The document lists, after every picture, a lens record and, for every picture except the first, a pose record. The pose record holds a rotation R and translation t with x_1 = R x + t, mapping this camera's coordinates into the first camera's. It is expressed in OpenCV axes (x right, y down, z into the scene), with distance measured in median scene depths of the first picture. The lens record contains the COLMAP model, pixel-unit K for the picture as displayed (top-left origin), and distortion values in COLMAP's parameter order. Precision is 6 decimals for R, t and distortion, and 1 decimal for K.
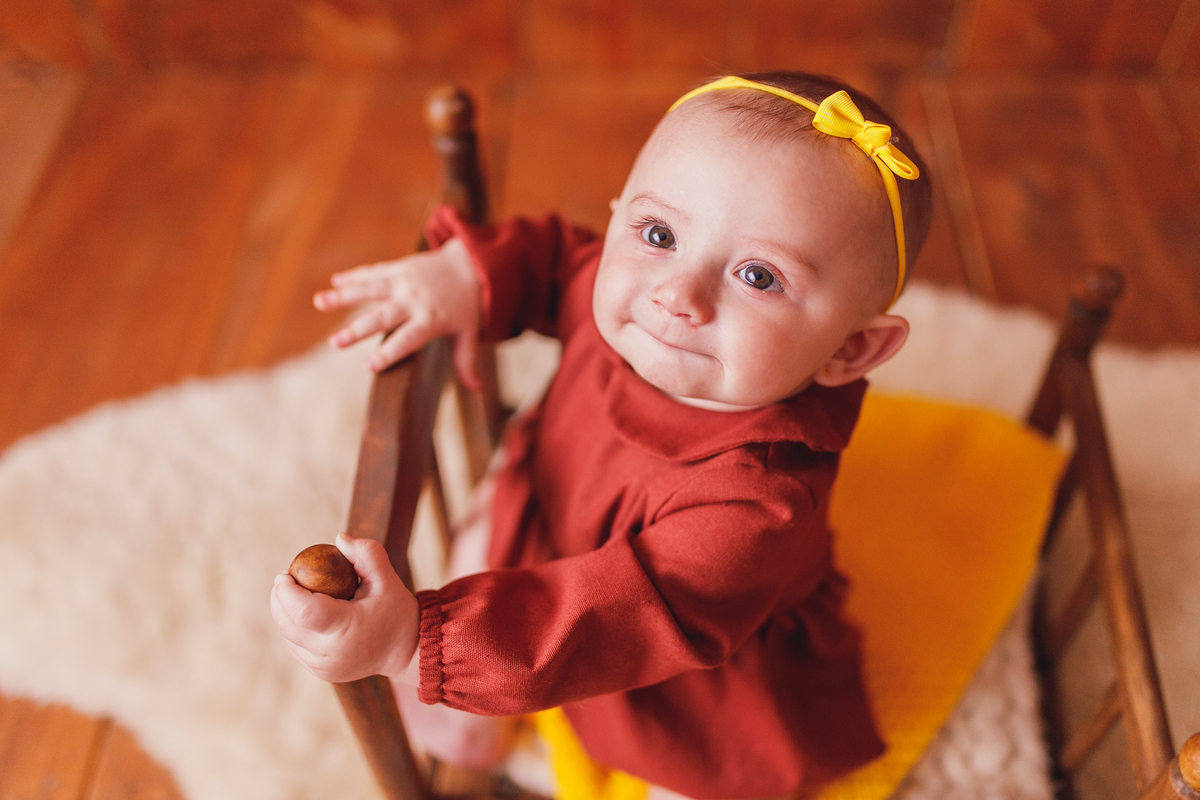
lens RADIAL K [[1198.0, 0, 595.9], [0, 1198.0, 415.7], [0, 0, 1]] dist [-0.024894, 0.024565]
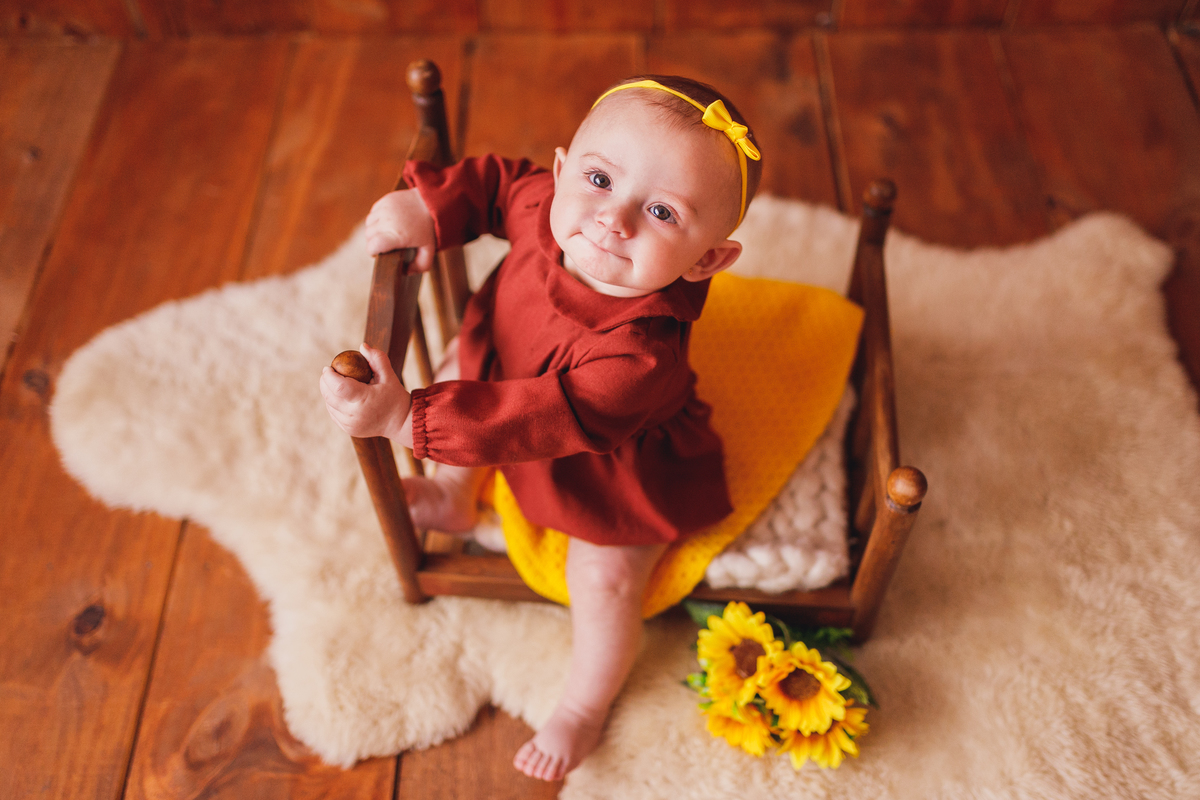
lens RADIAL K [[1198.0, 0, 595.9], [0, 1198.0, 415.7], [0, 0, 1]] dist [-0.024894, 0.024565]
pose [[0.999734, -0.018180, 0.014225, 0.050948], [0.017424, 0.998516, 0.051599, 0.071834], [-0.015142, -0.051337, 0.998567, -0.402441]]
